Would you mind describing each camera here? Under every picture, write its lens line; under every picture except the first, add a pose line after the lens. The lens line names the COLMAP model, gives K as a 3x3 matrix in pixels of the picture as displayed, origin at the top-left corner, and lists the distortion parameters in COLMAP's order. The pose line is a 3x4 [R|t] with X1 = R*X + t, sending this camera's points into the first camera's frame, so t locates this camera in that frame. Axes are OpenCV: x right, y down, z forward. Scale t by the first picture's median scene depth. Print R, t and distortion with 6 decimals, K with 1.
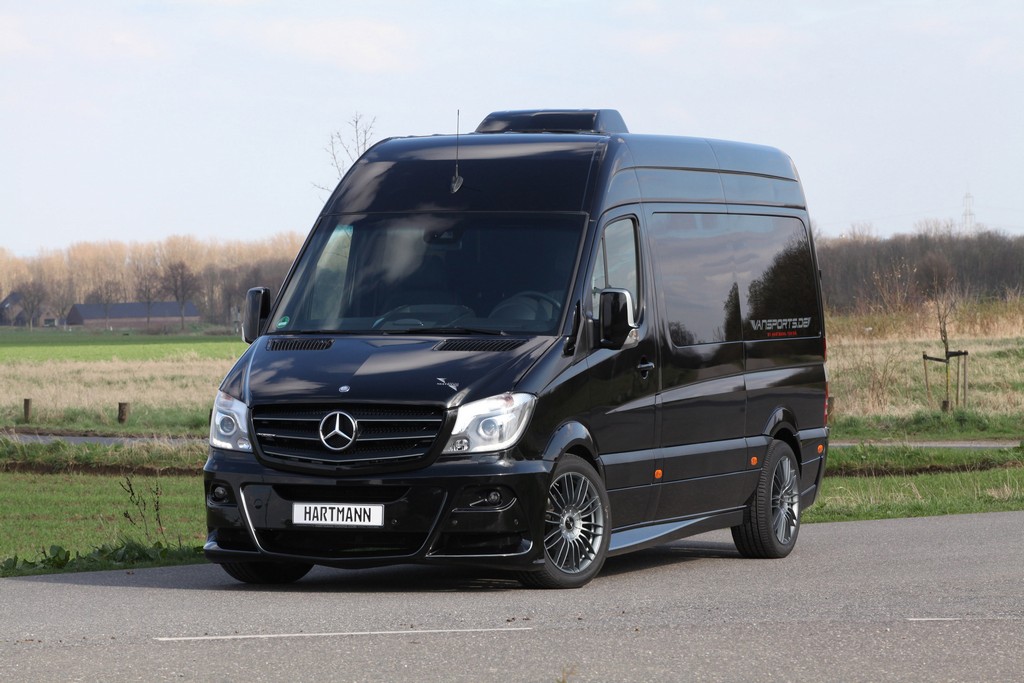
lens RADIAL K [[4641.4, 0, 512.0], [0, 4641.4, 341.5], [0, 0, 1]] dist [0.382418, 9.344535]
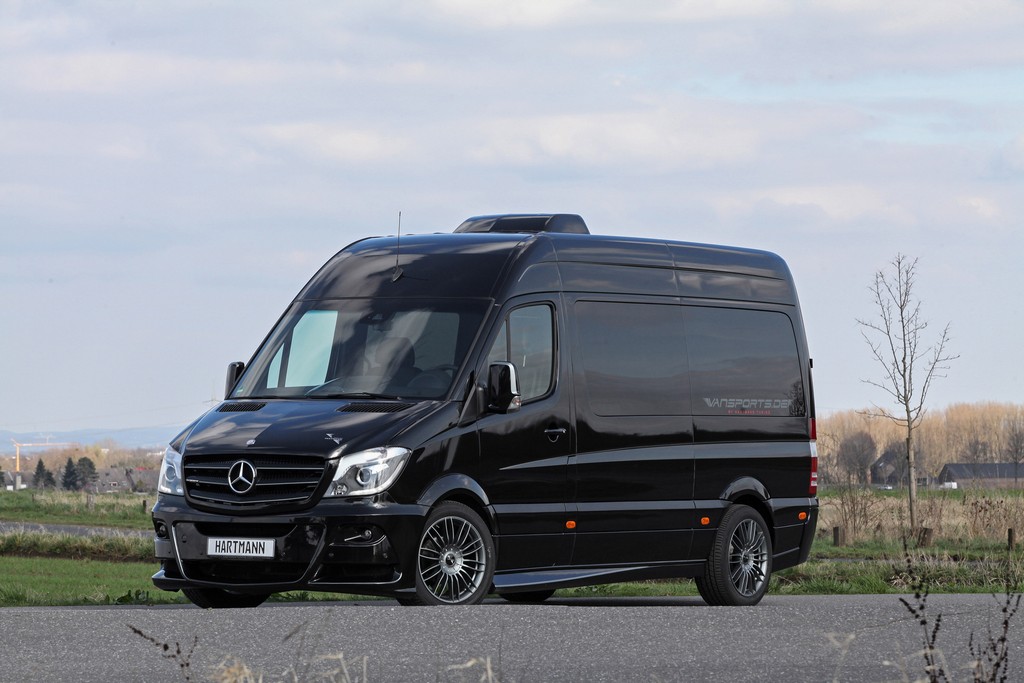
lens RADIAL K [[4641.4, 0, 512.0], [0, 4641.4, 341.5], [0, 0, 1]] dist [0.382418, 9.344535]
pose [[0.977425, 0.005349, -0.211214, 0.277124], [-0.013125, 0.999286, -0.035434, 0.025453], [0.210874, 0.037406, 0.976797, -0.147262]]
